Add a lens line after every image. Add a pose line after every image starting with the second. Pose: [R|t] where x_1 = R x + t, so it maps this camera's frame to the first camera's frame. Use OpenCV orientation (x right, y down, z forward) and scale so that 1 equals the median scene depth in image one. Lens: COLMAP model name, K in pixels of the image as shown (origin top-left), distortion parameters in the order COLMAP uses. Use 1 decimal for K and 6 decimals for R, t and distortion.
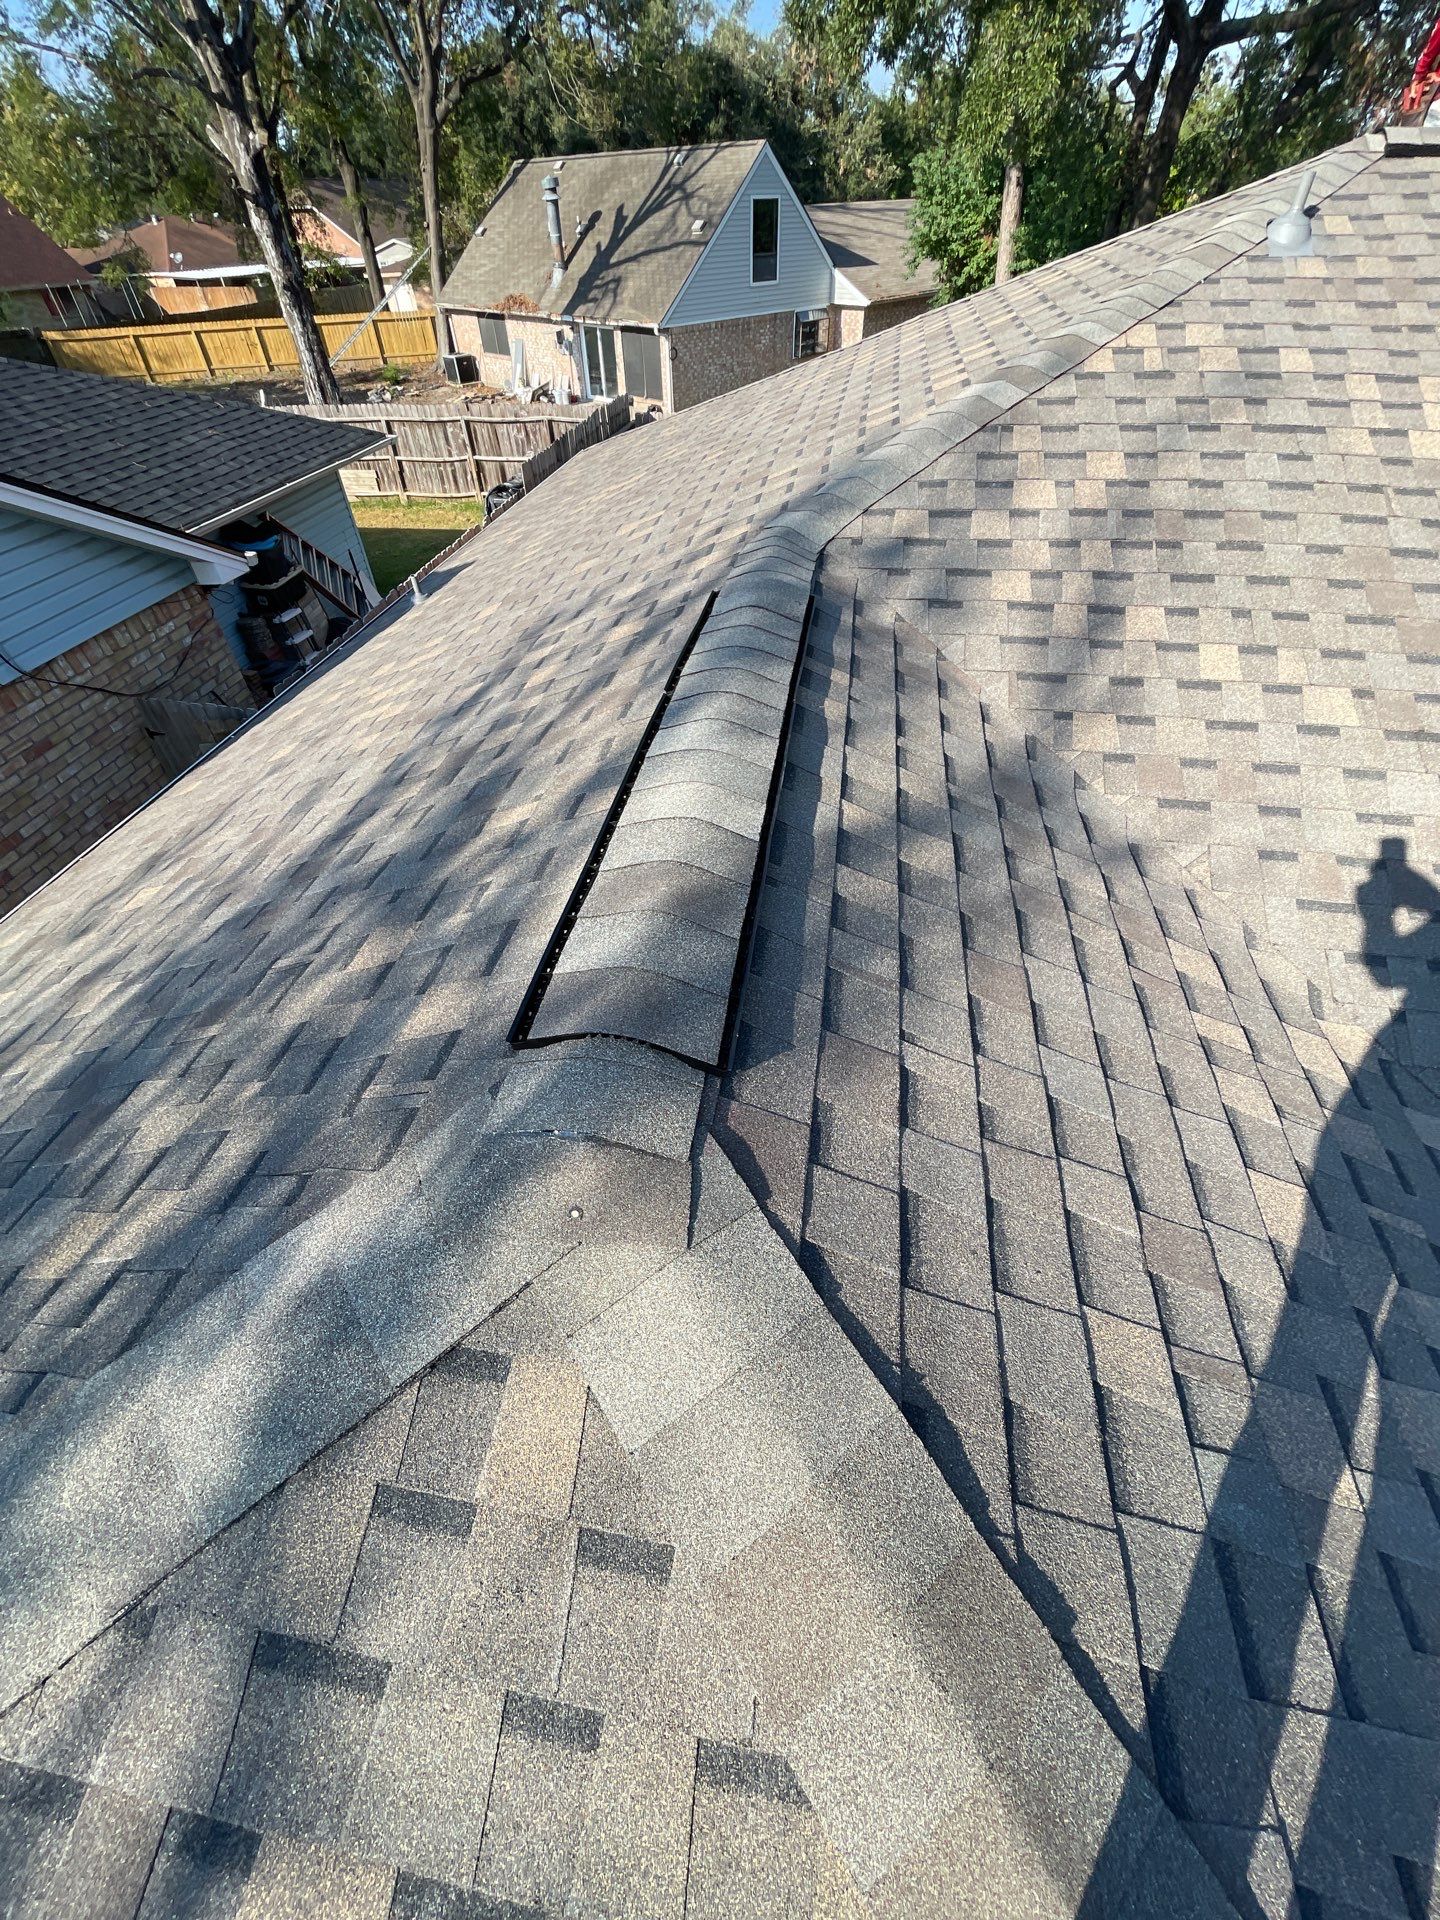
lens RADIAL K [[786.9, 0, 725.9], [0, 786.9, 960.5], [0, 0, 1]] dist [-0.003516, 0.000771]
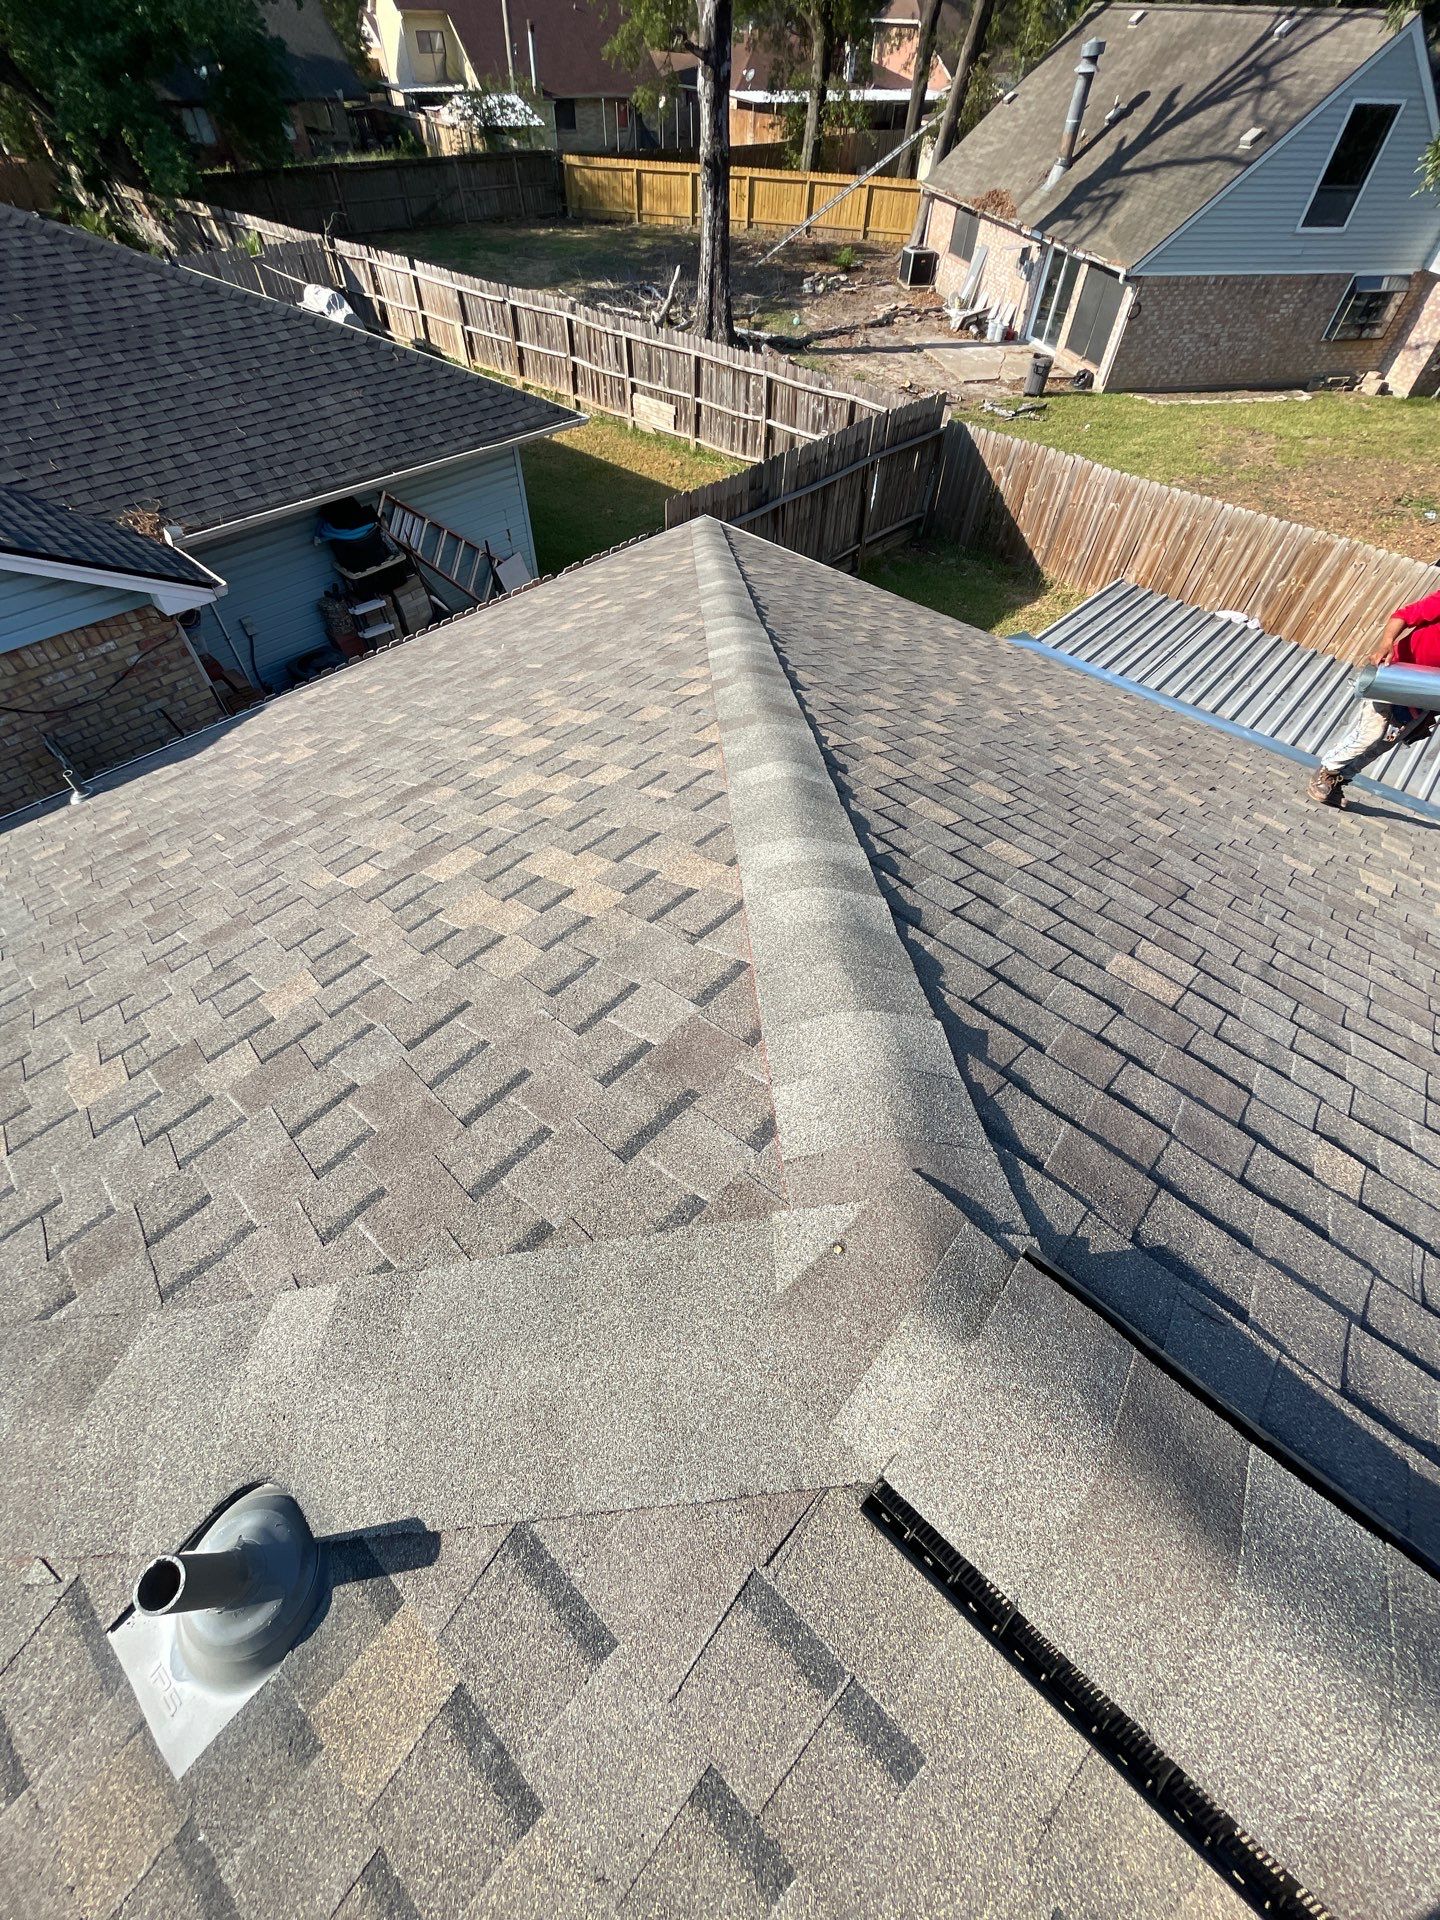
lens RADIAL K [[786.9, 0, 728.1], [0, 786.9, 957.4], [0, 0, 1]] dist [-0.003516, 0.000771]
pose [[0.834561, 0.452536, -0.314197, 0.124186], [-0.412475, 0.891324, 0.188163, -0.183641], [0.365202, -0.027434, 0.930524, 0.119624]]
